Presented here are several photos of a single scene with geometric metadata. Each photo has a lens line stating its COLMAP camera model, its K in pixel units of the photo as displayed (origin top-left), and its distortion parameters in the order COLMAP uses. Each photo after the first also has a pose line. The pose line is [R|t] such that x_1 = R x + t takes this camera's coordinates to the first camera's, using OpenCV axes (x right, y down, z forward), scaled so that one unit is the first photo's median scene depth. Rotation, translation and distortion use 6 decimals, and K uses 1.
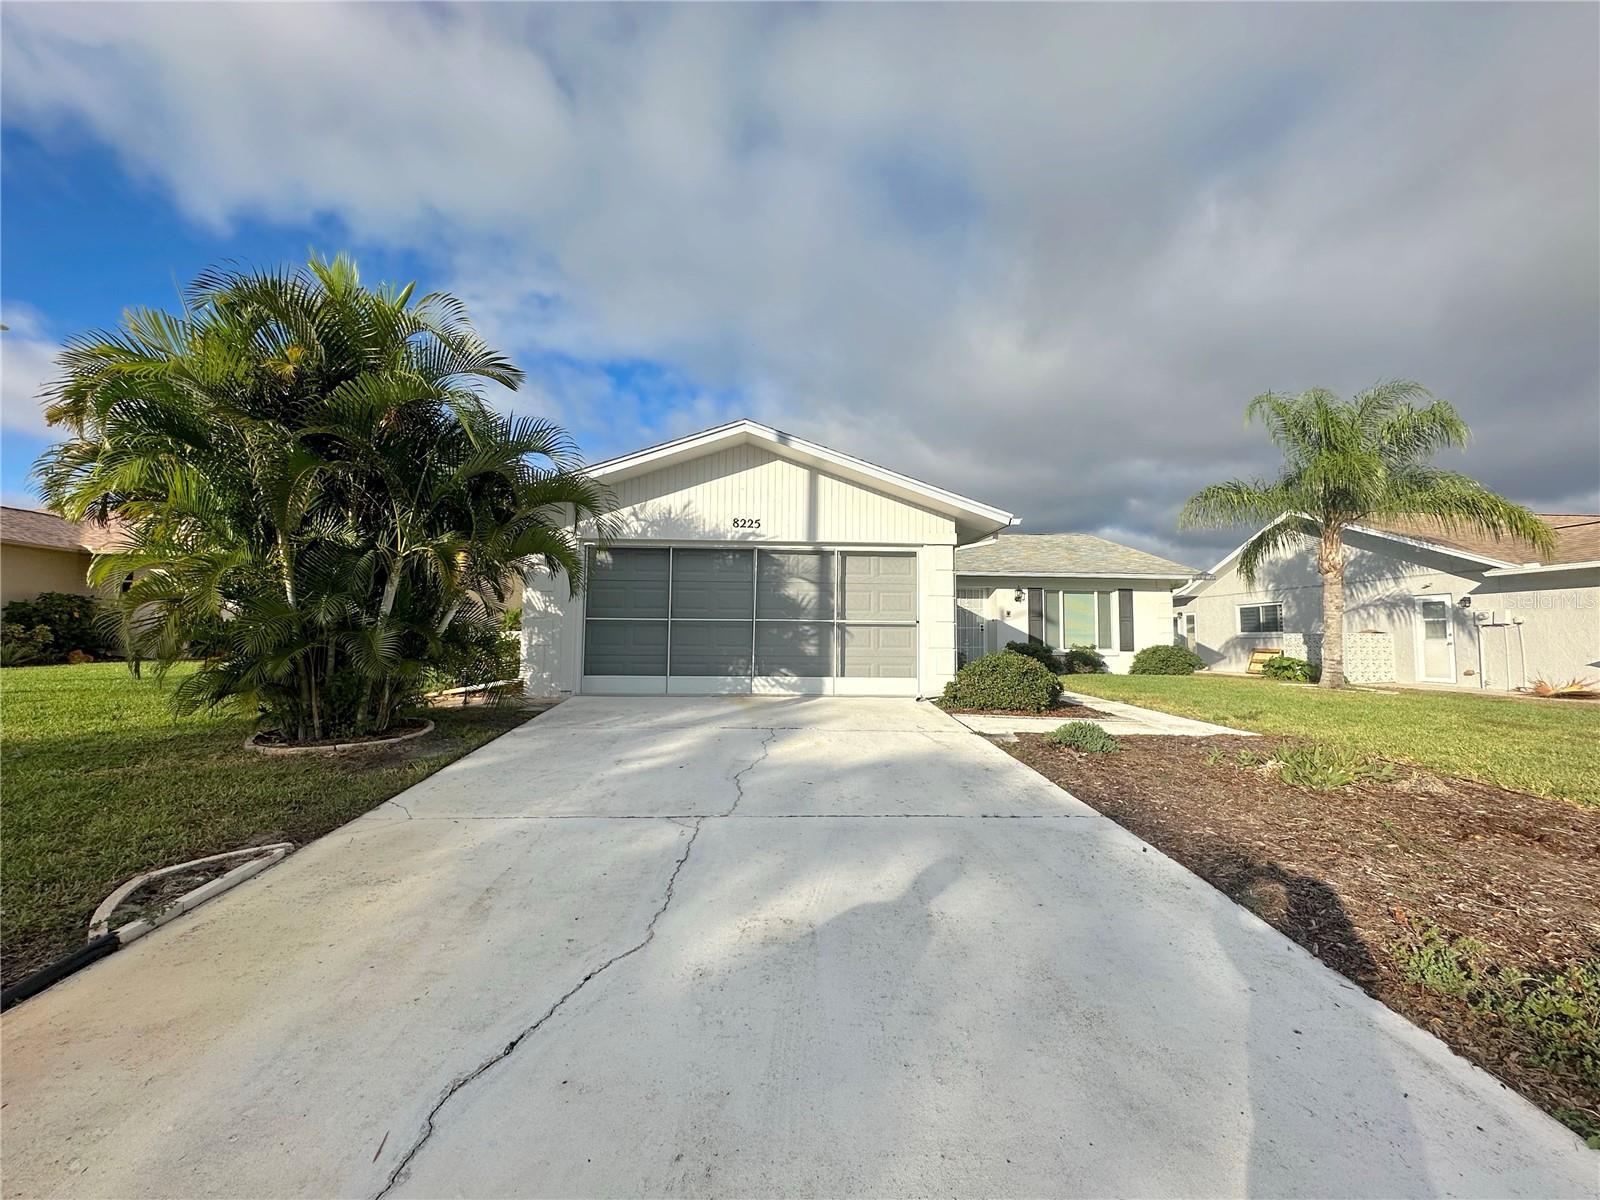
lens RADIAL K [[640.2, 0, 798.6], [0, 640.2, 600.5], [0, 0, 1]] dist [-0.003738, 0.000631]
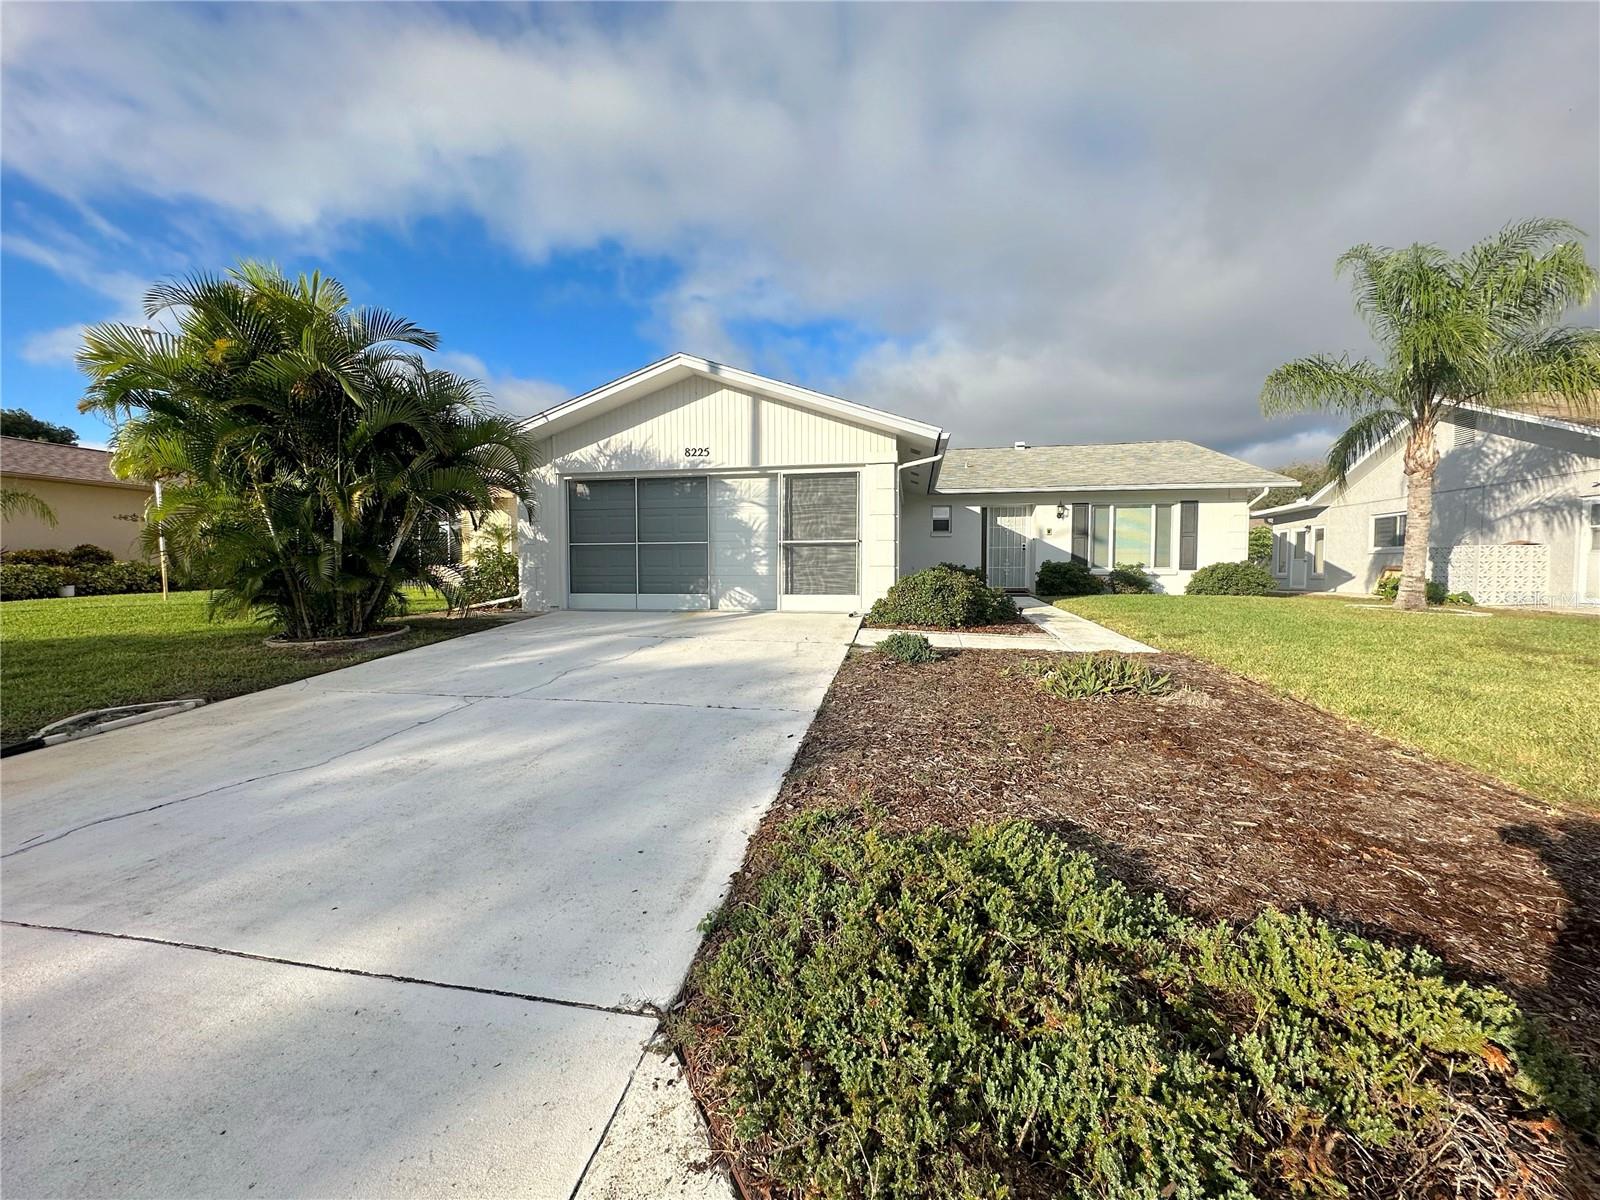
lens RADIAL K [[640.2, 0, 798.6], [0, 640.2, 600.5], [0, 0, 1]] dist [-0.003738, 0.000631]
pose [[0.972028, 0.000587, -0.234864, 0.208916], [0.026423, 0.993375, 0.111842, 0.006796], [0.233373, -0.114919, 0.965573, -0.015077]]
